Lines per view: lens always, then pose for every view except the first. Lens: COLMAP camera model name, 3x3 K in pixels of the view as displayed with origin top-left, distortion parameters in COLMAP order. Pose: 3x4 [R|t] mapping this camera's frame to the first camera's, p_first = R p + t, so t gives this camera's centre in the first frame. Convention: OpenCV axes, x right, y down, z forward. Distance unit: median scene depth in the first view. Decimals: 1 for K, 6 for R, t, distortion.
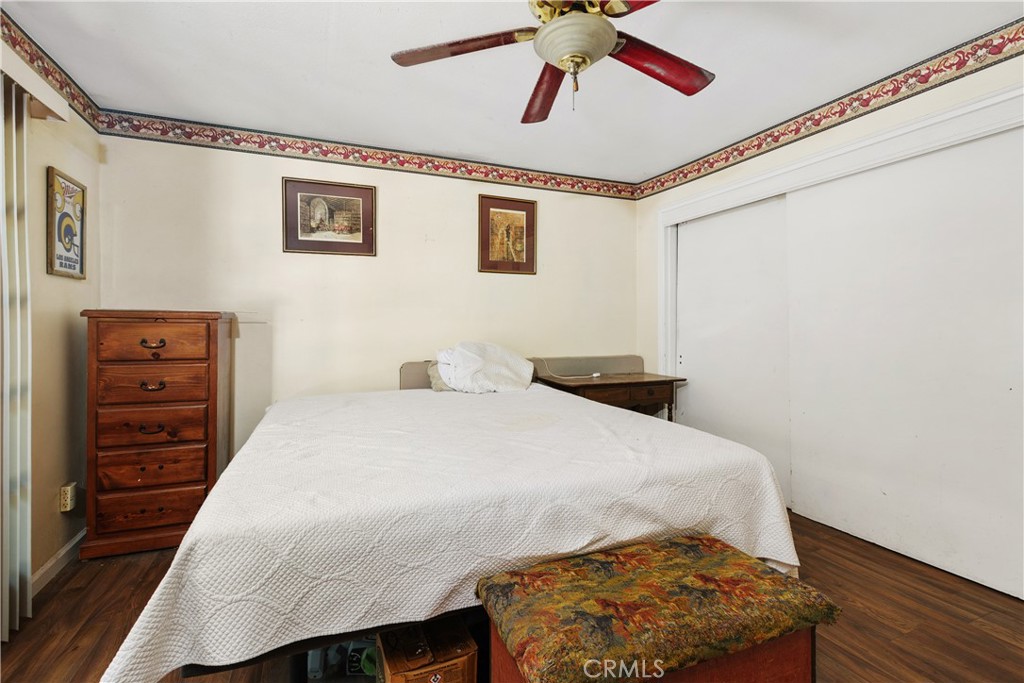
lens RADIAL K [[479.9, 0, 520.5], [0, 479.9, 326.3], [0, 0, 1]] dist [0.007159, -0.003320]
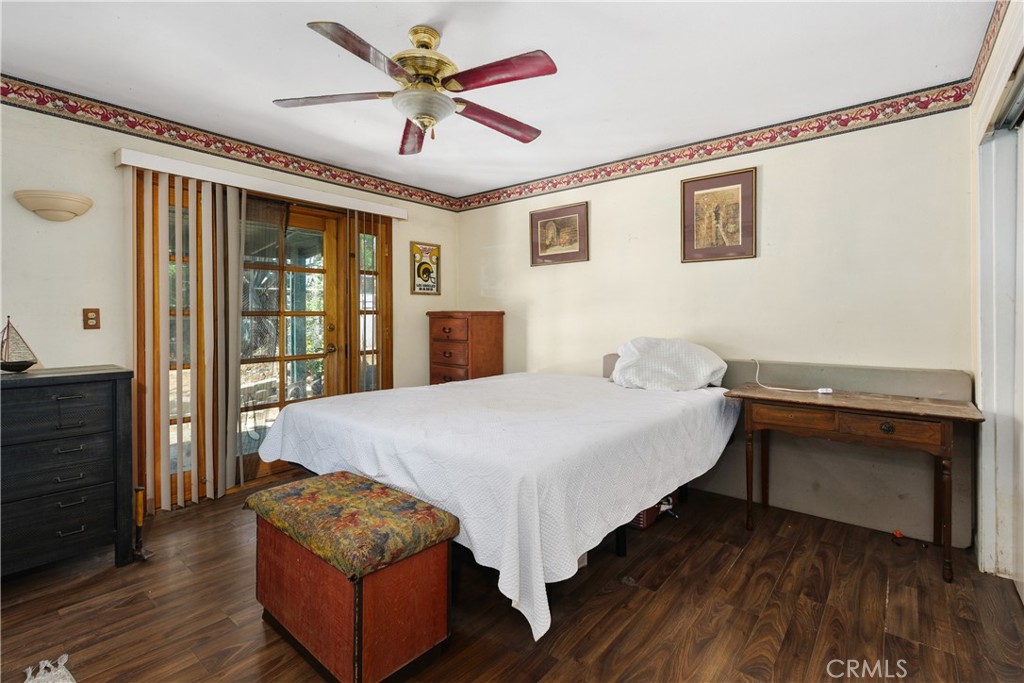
lens RADIAL K [[479.9, 0, 493.9], [0, 479.9, 315.0], [0, 0, 1]] dist [0.007159, -0.003320]
pose [[0.439833, -0.007431, -0.898049, 0.676622], [-0.002478, 0.999952, -0.009488, -0.002583], [0.898076, 0.006398, 0.439794, 0.295363]]
